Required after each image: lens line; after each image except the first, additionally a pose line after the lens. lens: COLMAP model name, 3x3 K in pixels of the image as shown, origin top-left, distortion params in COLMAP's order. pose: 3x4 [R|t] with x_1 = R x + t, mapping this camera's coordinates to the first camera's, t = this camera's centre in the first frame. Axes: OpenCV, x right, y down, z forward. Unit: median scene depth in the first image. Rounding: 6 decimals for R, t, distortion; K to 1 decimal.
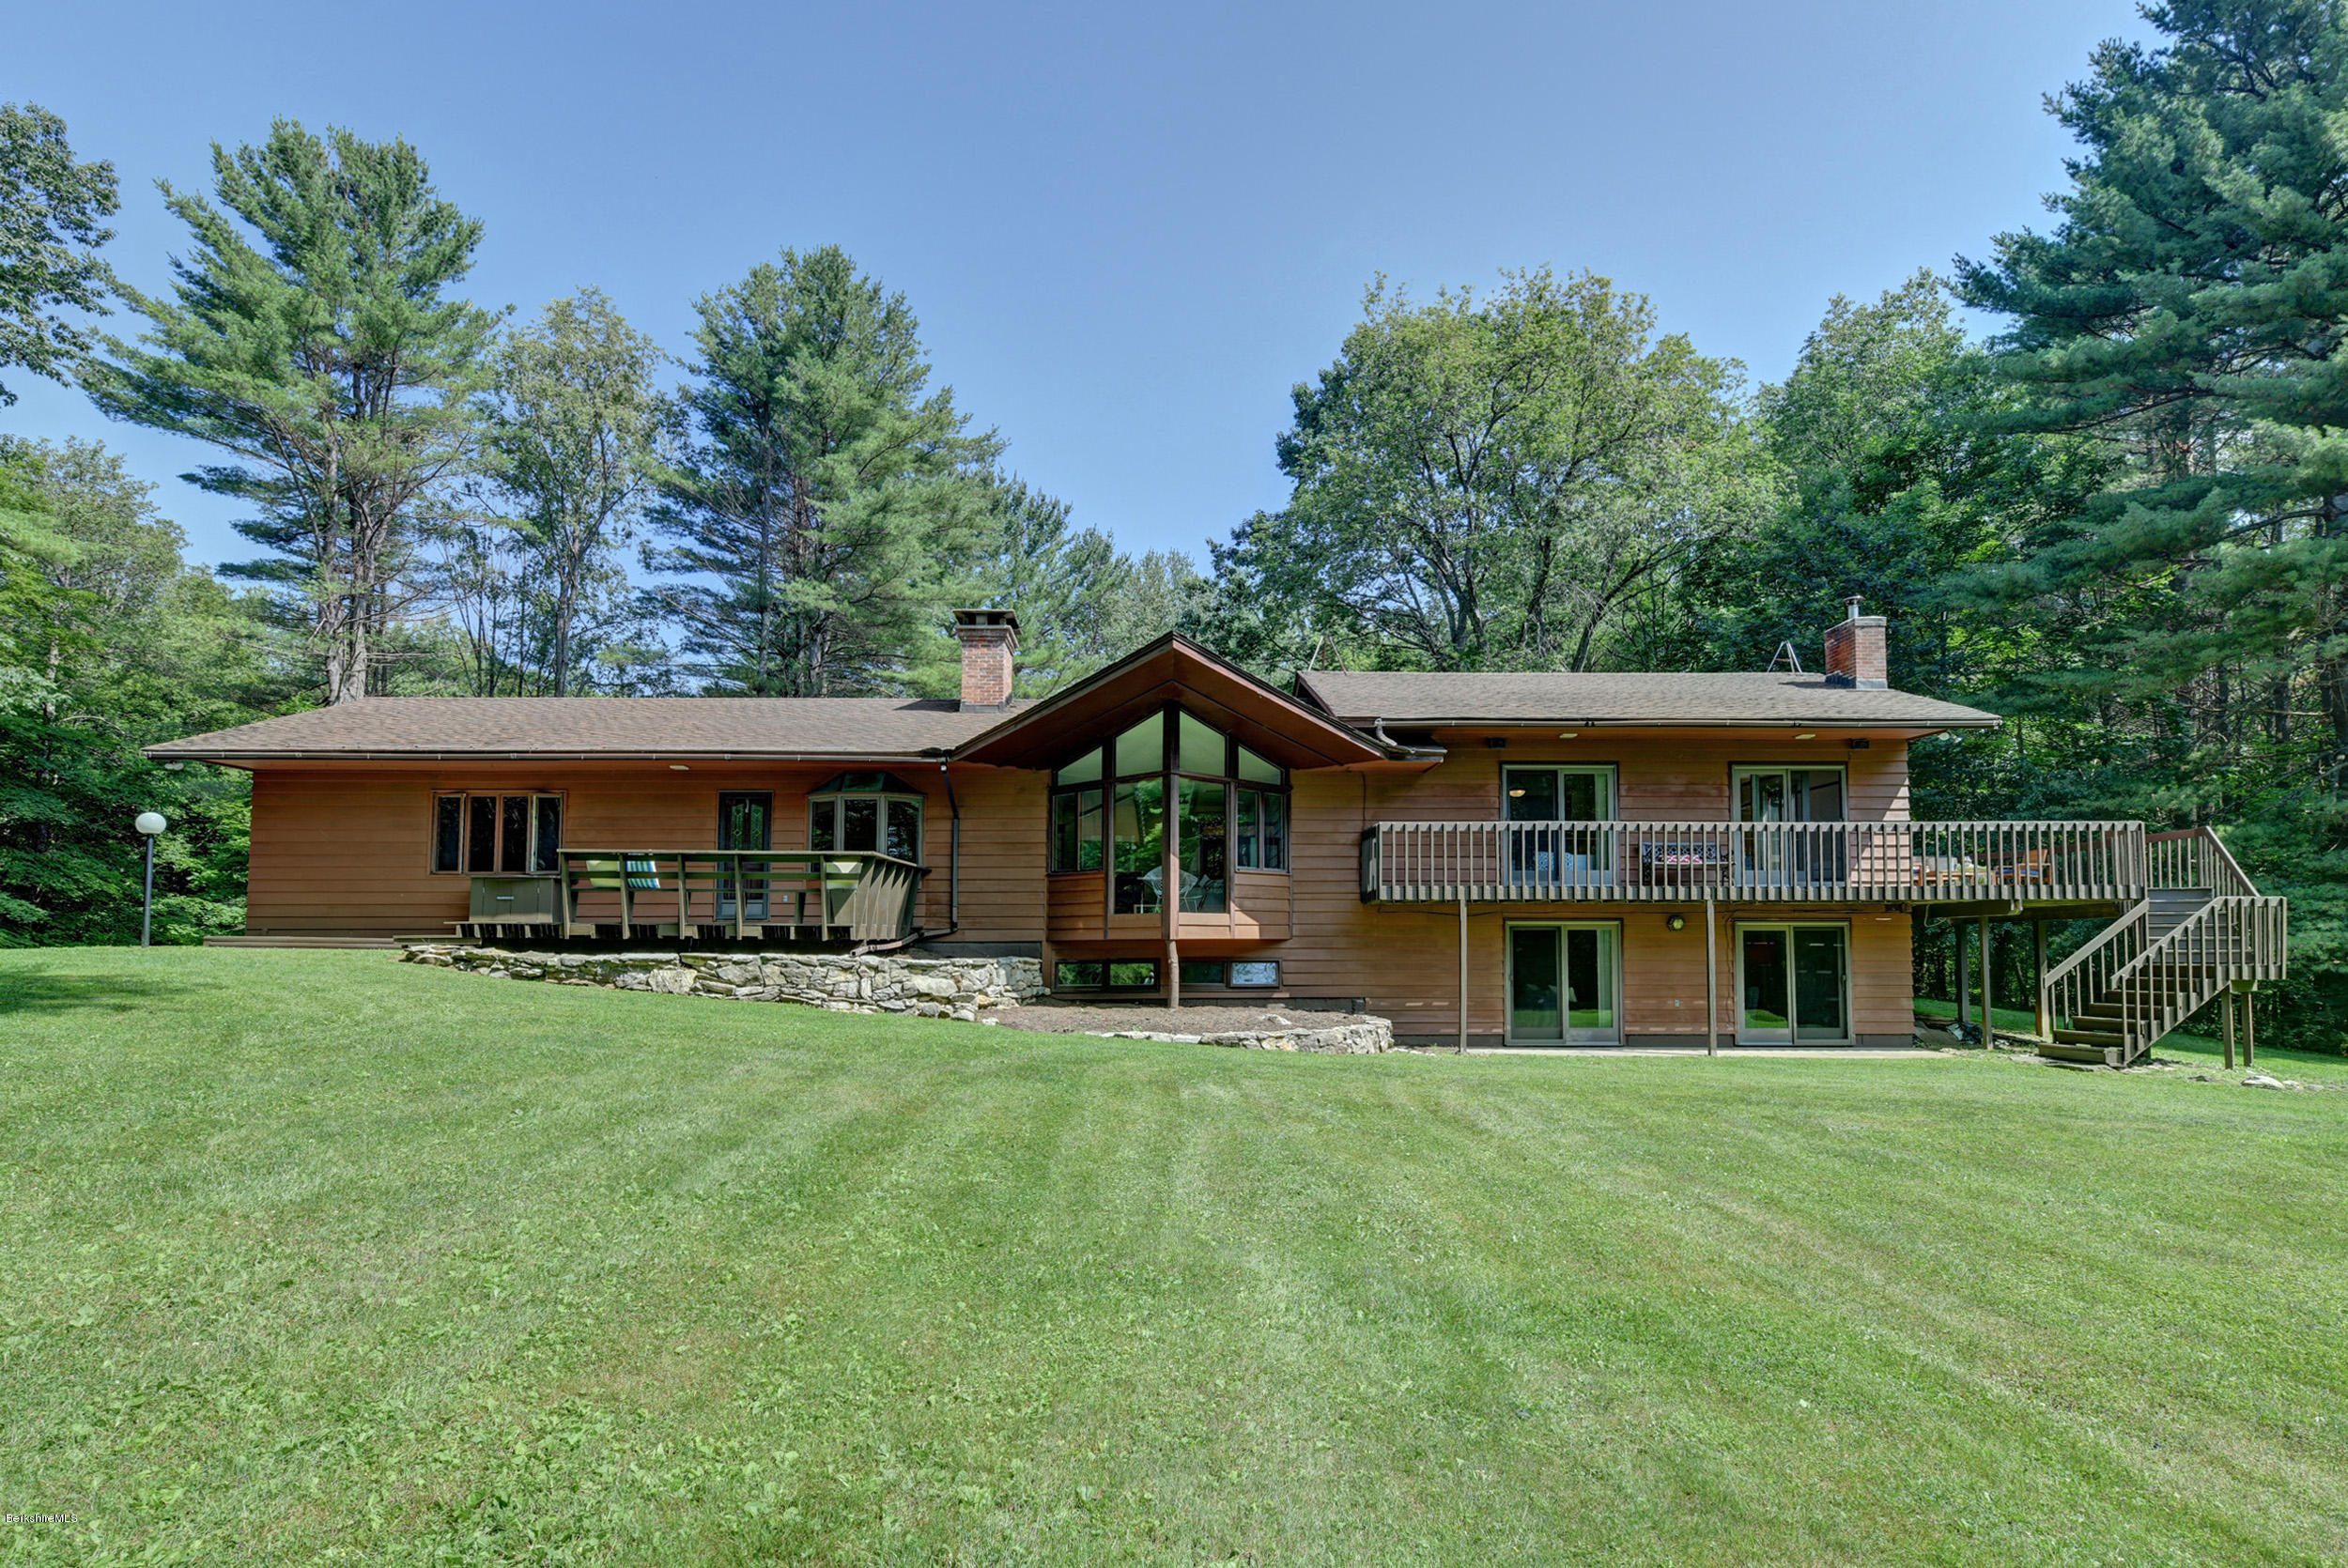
lens RADIAL K [[1136.2, 0, 1178.2], [0, 1136.2, 861.4], [0, 0, 1]] dist [0.002573, 0.000600]
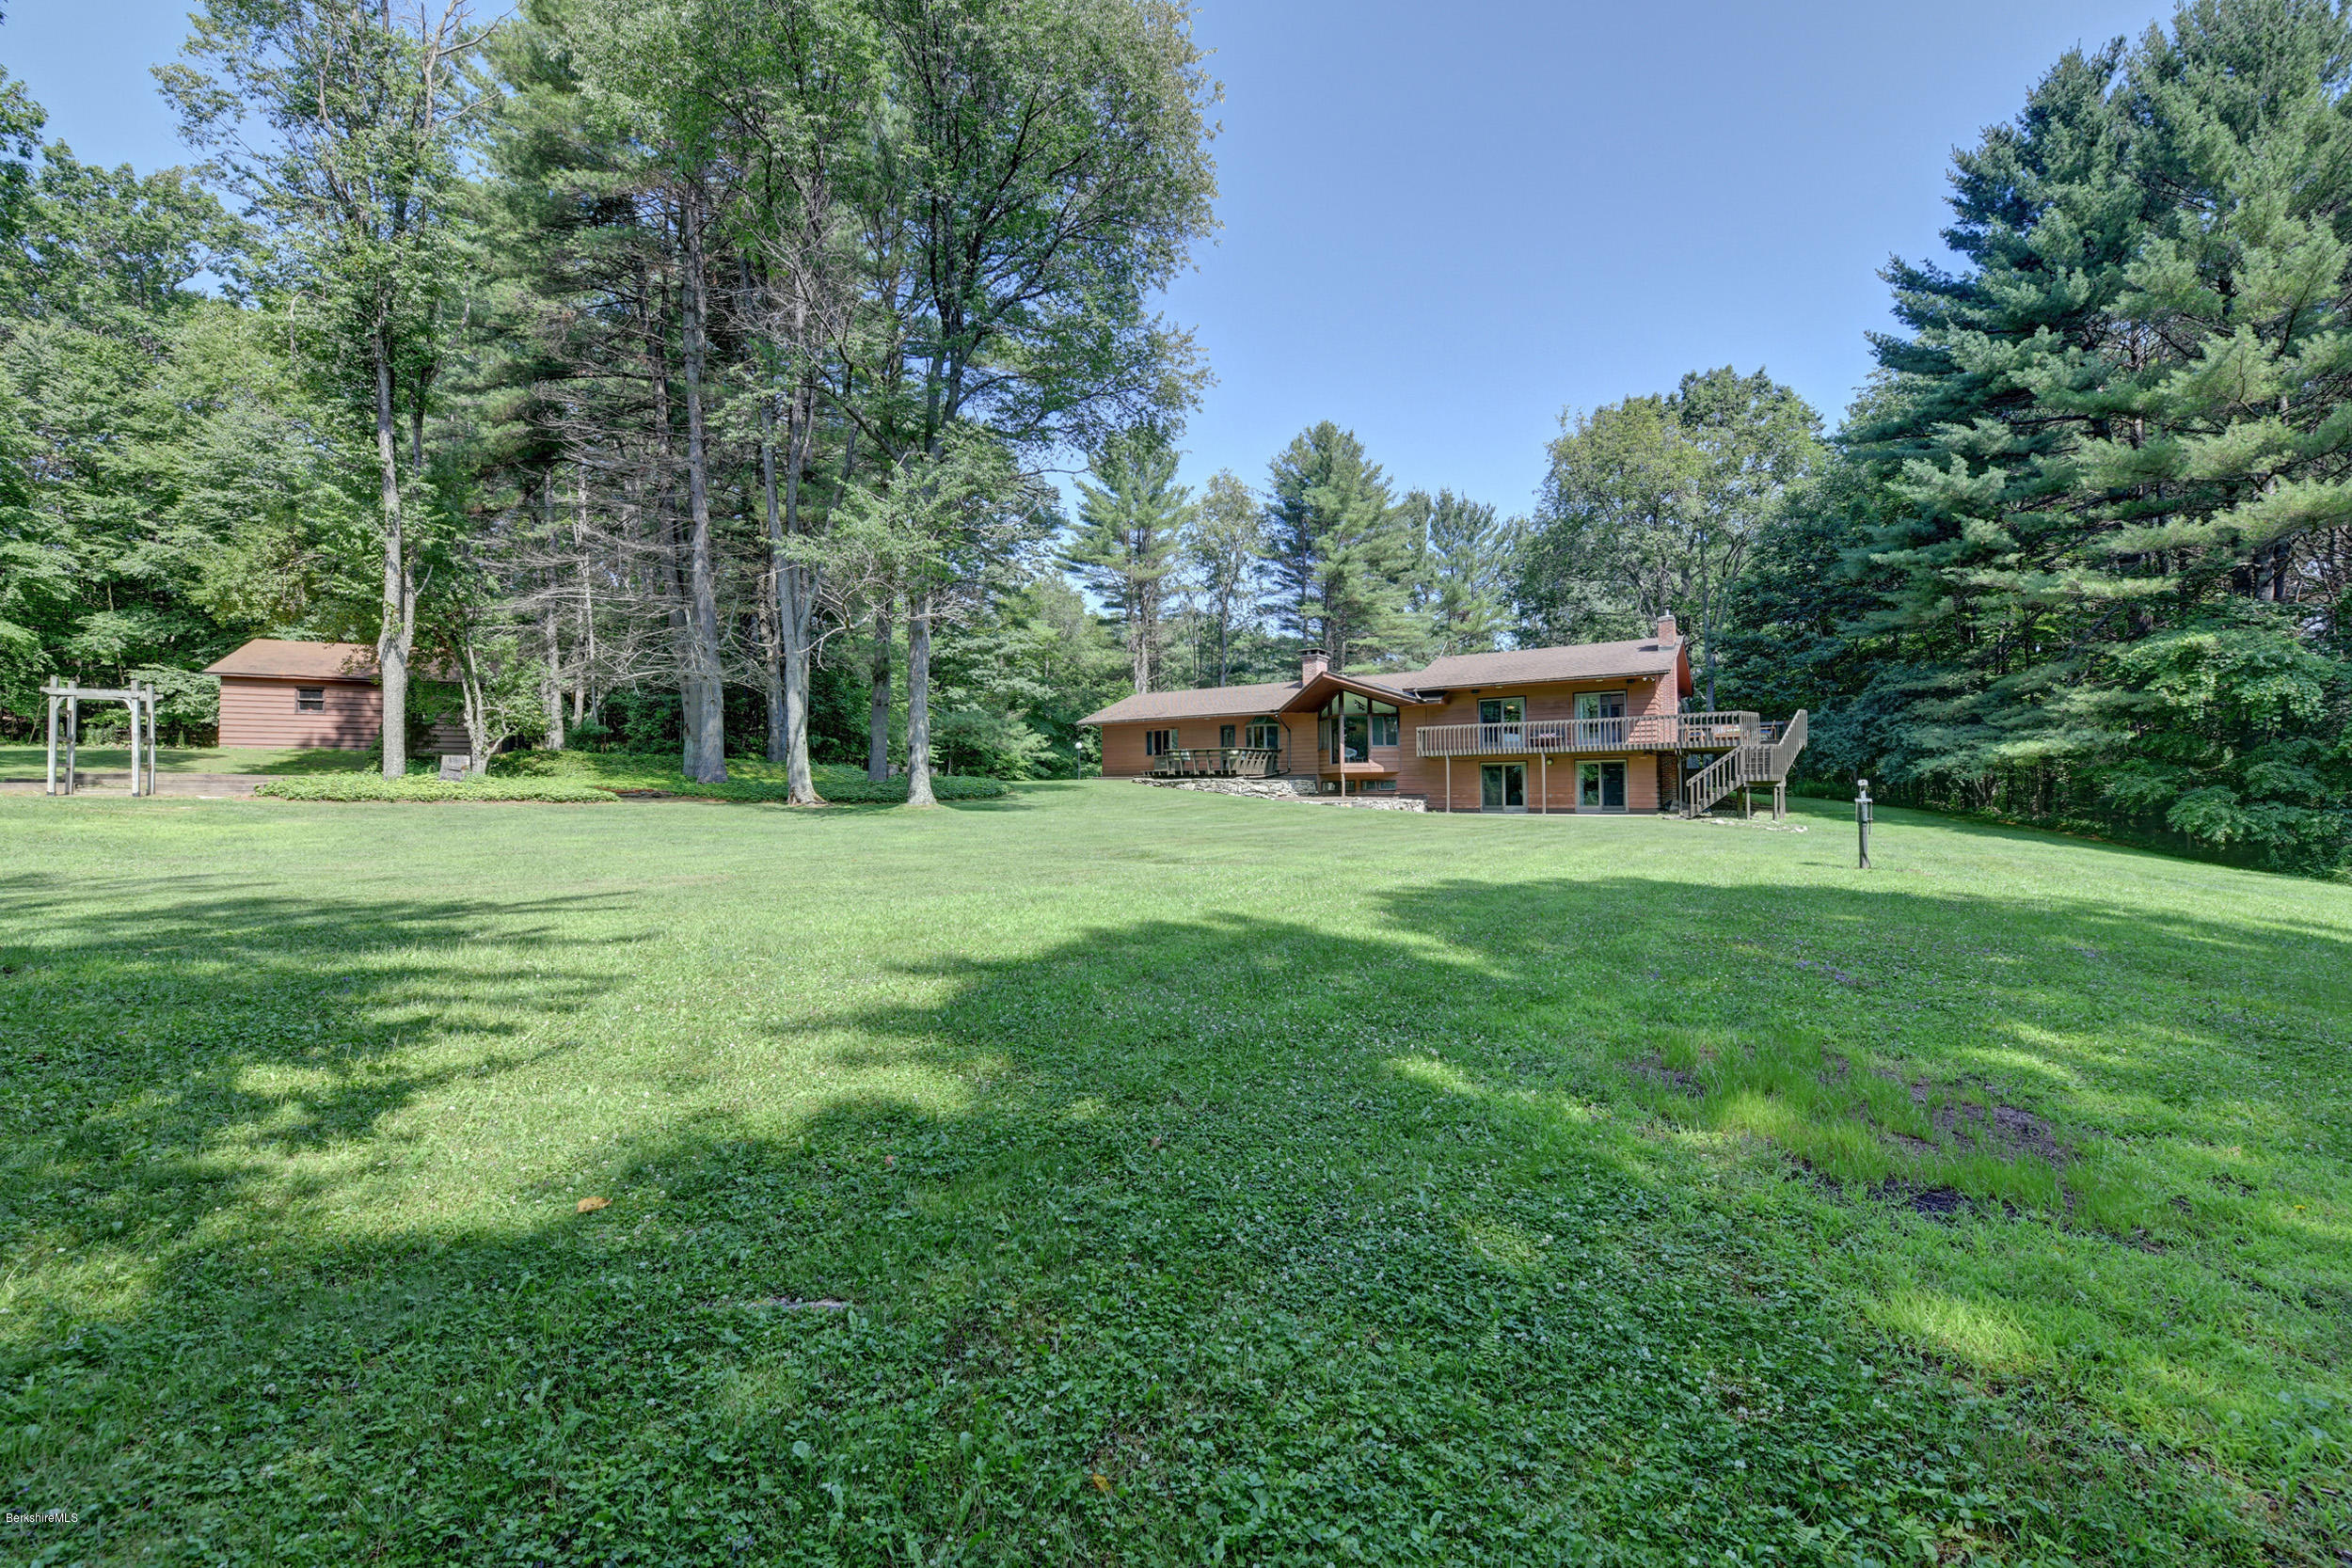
lens RADIAL K [[929.9, 0, 1179.1], [0, 929.9, 756.1], [0, 0, 1]] dist [-0.000650, -0.000200]
pose [[0.802507, -0.026519, -0.596053, 0.976272], [0.049683, 0.998512, 0.022466, -0.042142], [0.594570, -0.047643, 0.802631, -1.032037]]
